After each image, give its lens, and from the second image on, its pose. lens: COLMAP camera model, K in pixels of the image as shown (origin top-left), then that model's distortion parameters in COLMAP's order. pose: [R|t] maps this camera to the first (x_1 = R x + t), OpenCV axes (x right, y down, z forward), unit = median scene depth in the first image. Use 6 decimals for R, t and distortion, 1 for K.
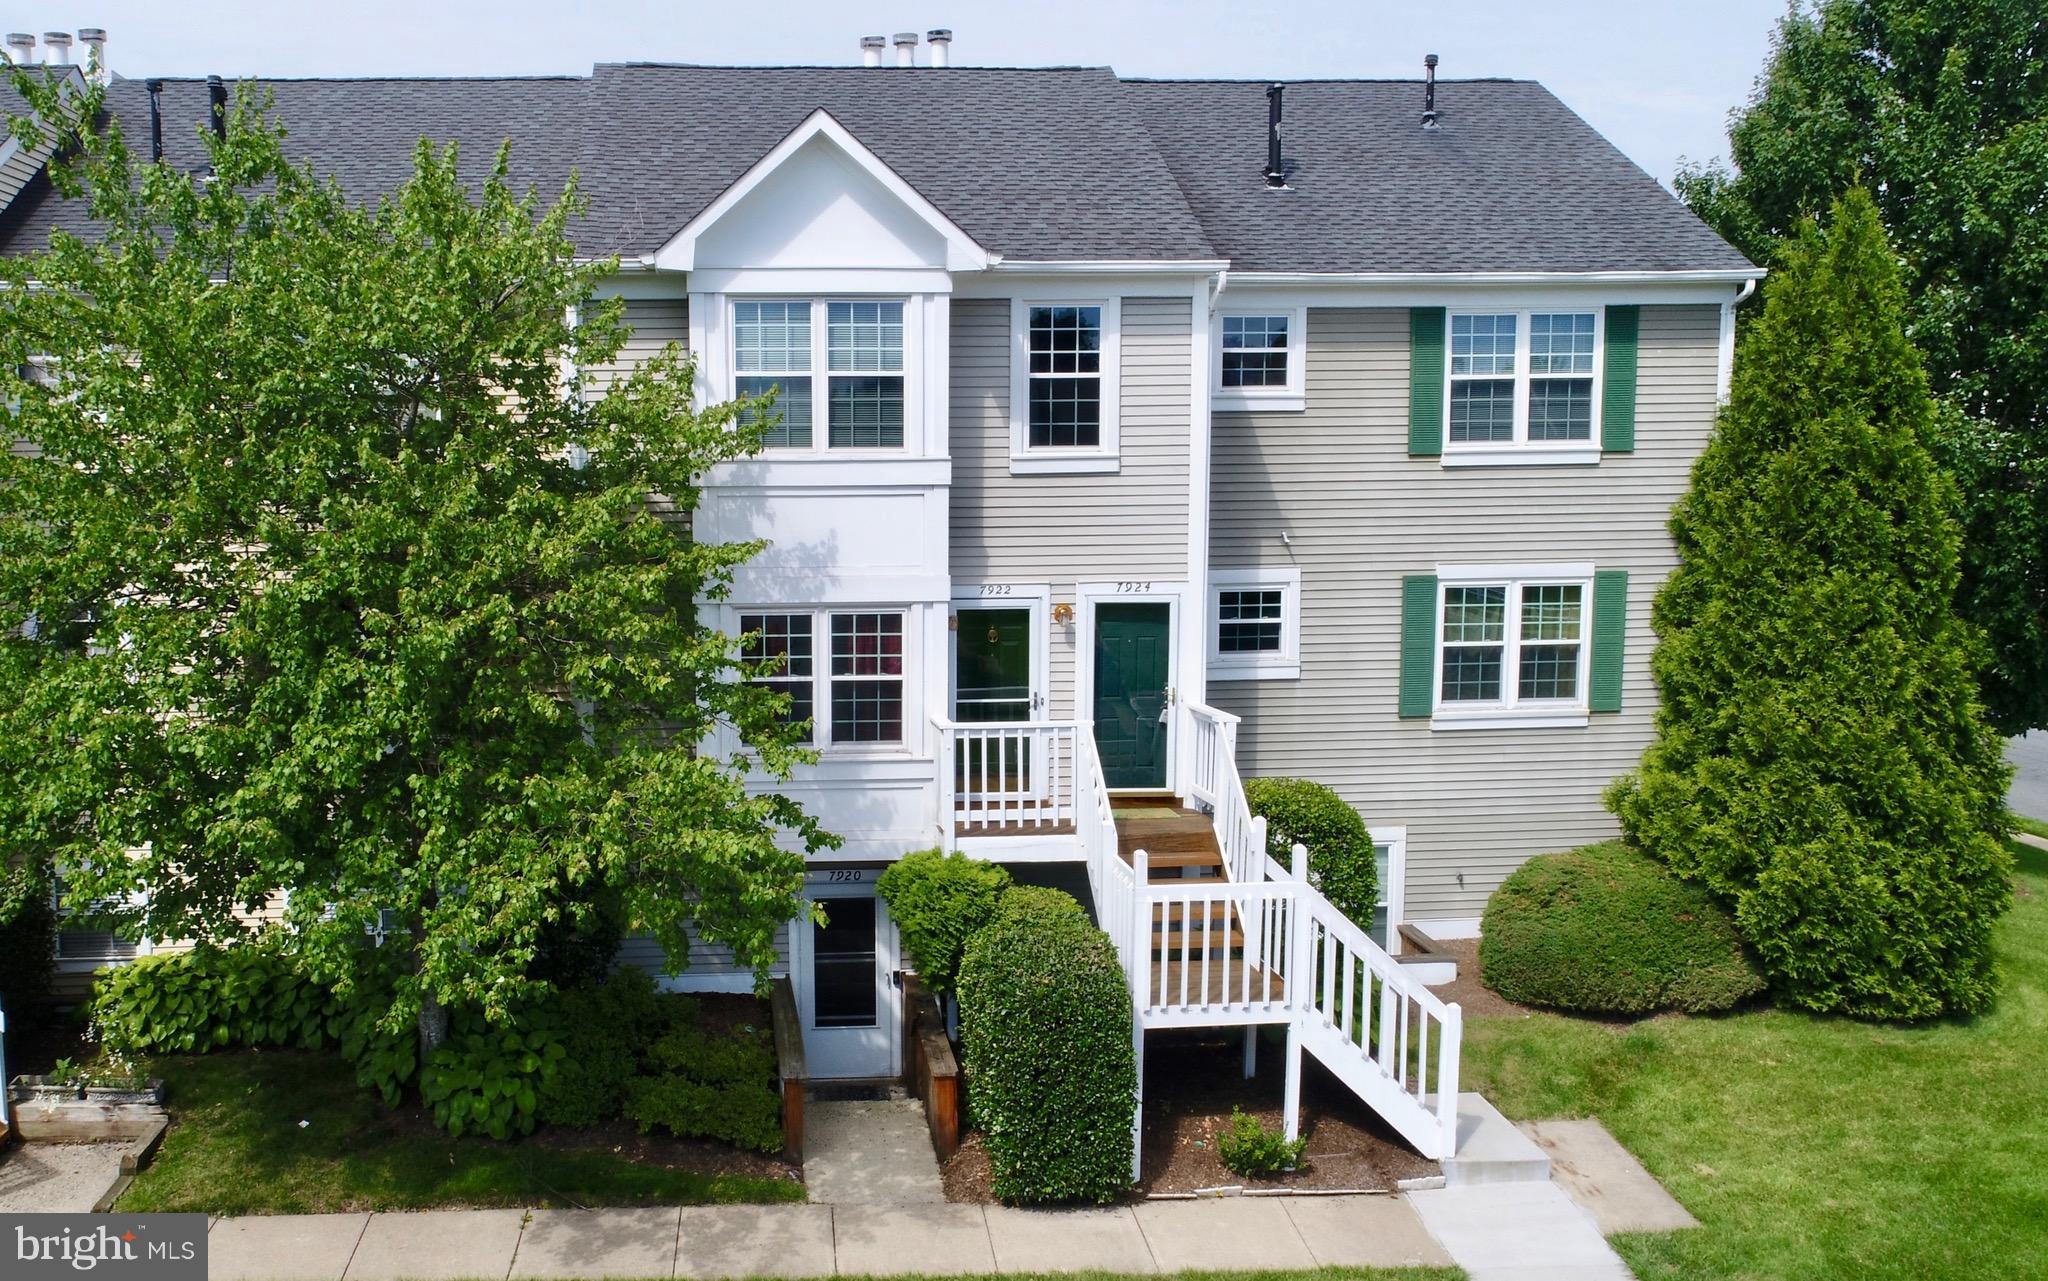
lens RADIAL K [[1553.0, 0, 823.1], [0, 1553.0, 638.5], [0, 0, 1]] dist [-0.002984, -0.002314]
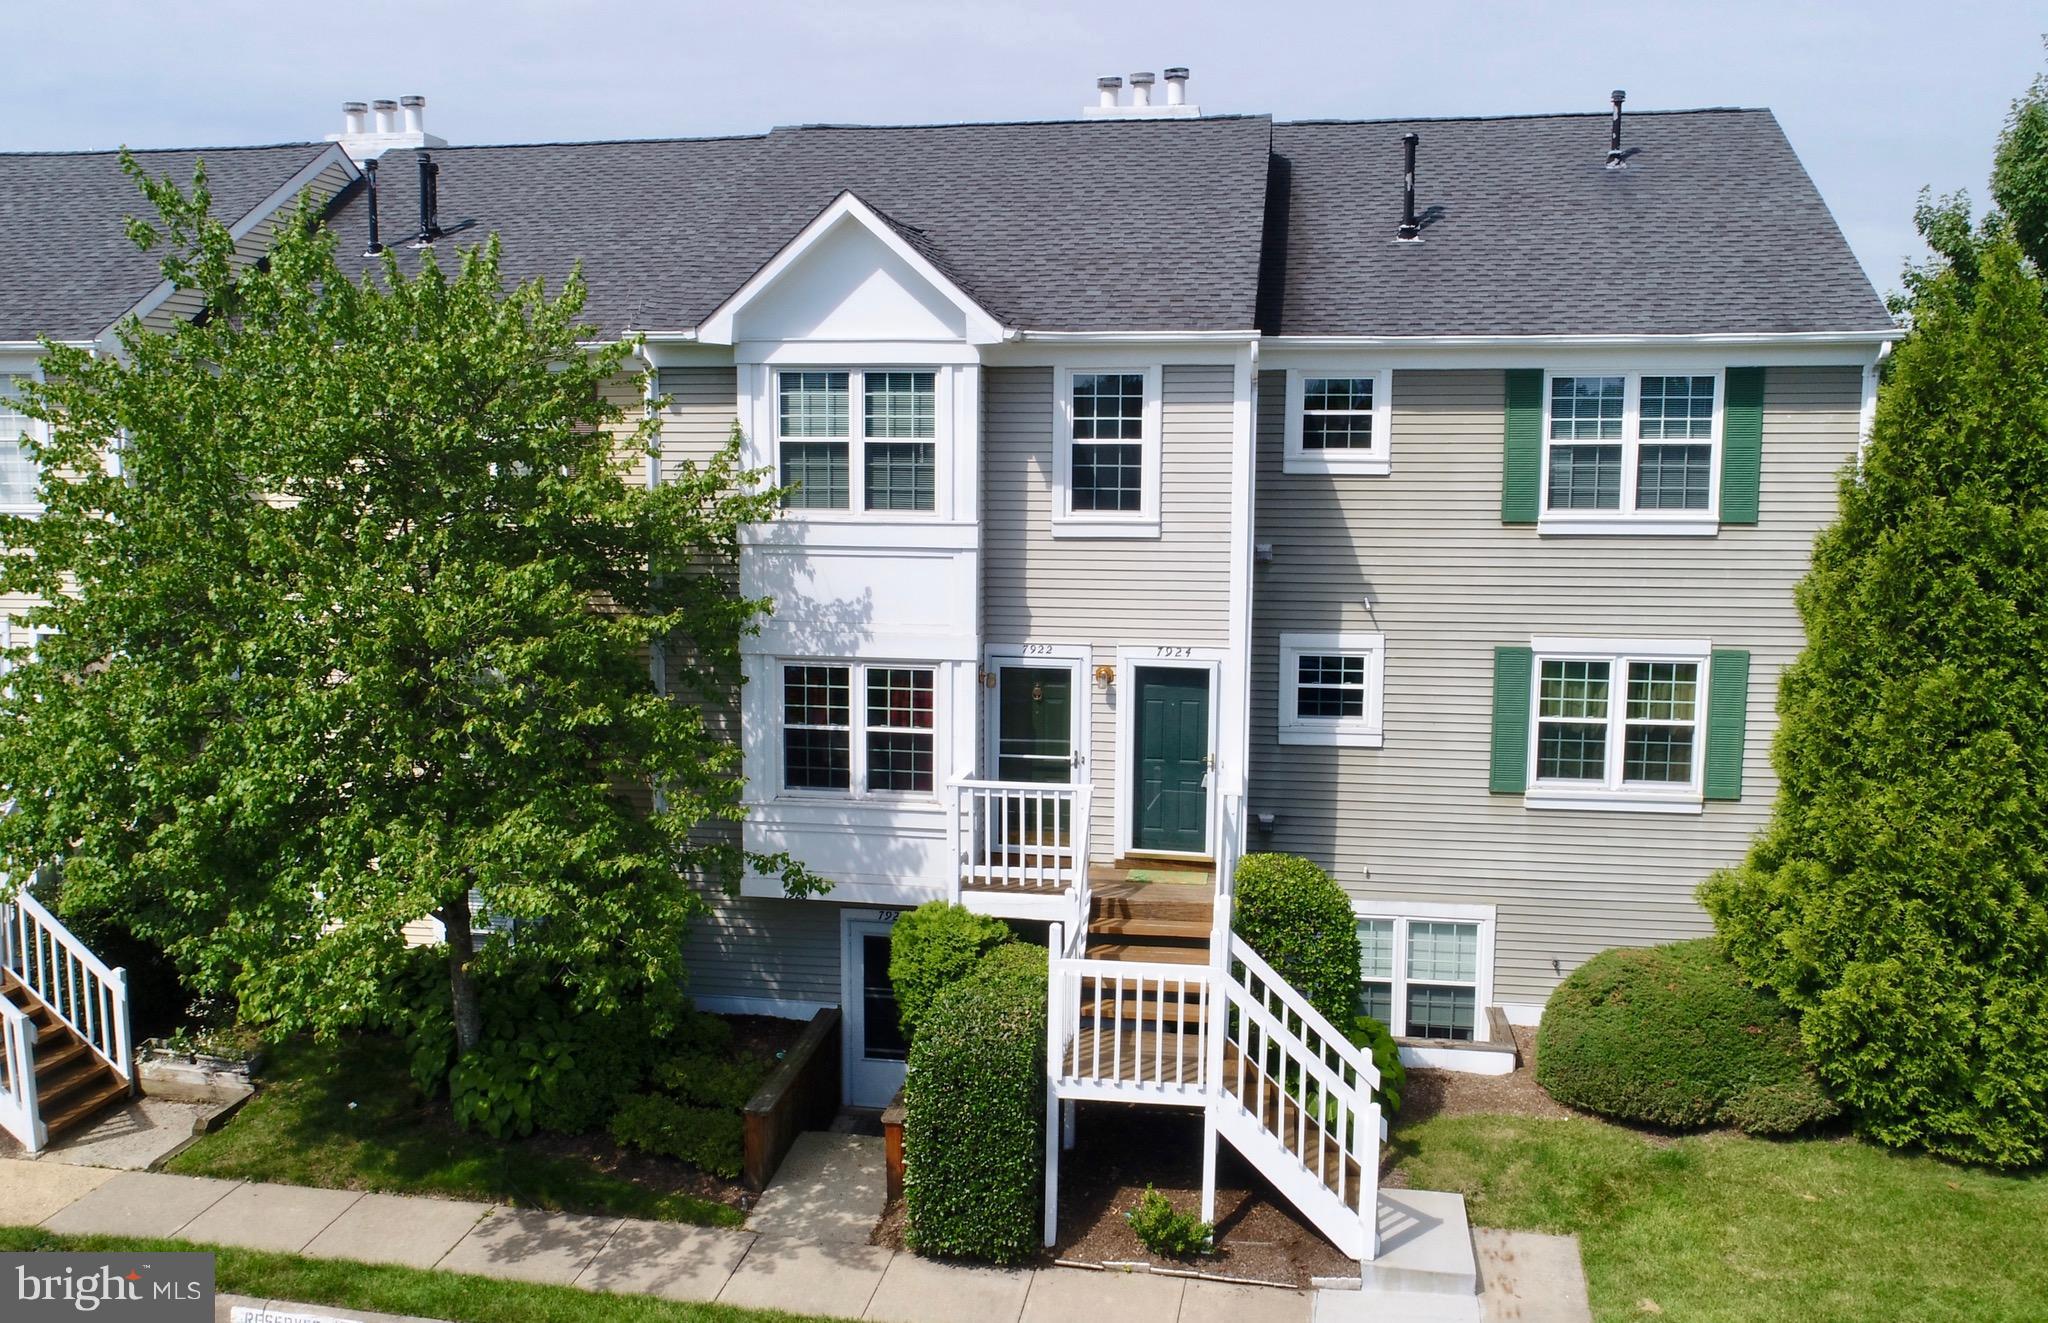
lens RADIAL K [[1558.5, 0, 1021.8], [0, 1558.5, 622.6], [0, 0, 1]] dist [-0.004491, -0.002679]
pose [[0.977779, 0.037286, -0.206296, 0.314008], [-0.037378, 0.999295, 0.003454, -0.052284], [0.206279, 0.004334, 0.978484, -0.007626]]
